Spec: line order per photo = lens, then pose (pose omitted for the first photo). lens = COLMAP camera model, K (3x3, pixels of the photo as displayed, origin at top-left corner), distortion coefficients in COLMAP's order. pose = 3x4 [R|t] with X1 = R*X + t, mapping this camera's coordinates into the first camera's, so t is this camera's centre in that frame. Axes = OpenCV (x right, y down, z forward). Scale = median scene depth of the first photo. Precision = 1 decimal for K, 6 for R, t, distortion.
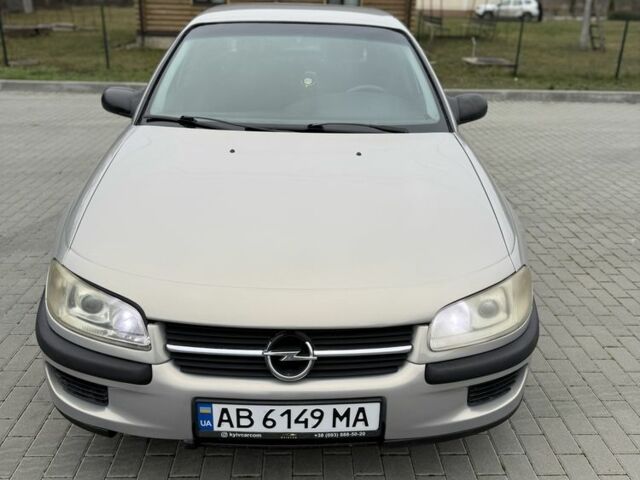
lens RADIAL K [[598.8, 0, 320.7], [0, 598.8, 224.4], [0, 0, 1]] dist [0.118080, -0.163201]
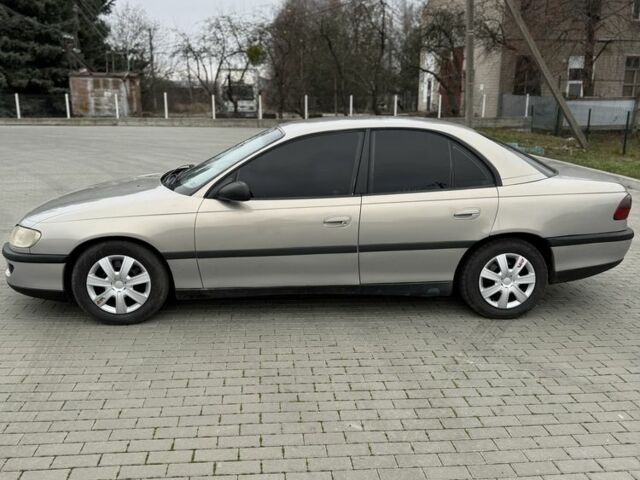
lens RADIAL K [[598.8, 0, 320.7], [0, 598.8, 224.4], [0, 0, 1]] dist [0.118080, -0.163201]
pose [[0.076811, 0.193529, -0.978083, 2.527389], [-0.357289, 0.921175, 0.154210, -0.638527], [0.930830, 0.337613, 0.139903, 1.658344]]
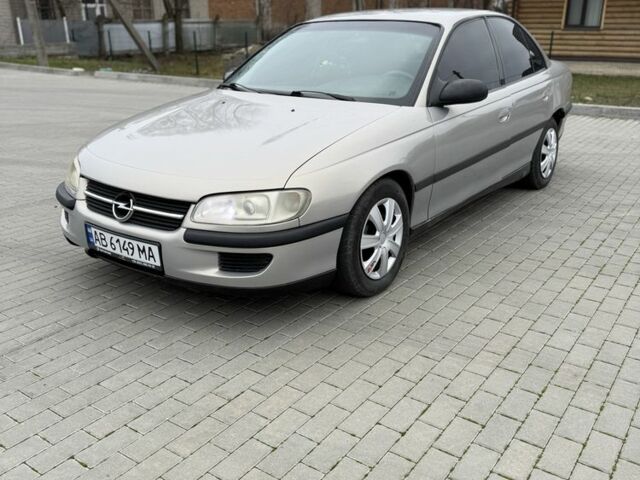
lens RADIAL K [[598.8, 0, 320.7], [0, 598.8, 224.4], [0, 0, 1]] dist [0.118080, -0.163201]
pose [[0.795652, 0.166877, -0.582314, 1.178040], [-0.192519, 0.981126, 0.018116, 0.117768], [0.574346, 0.097693, 0.812762, -0.018276]]
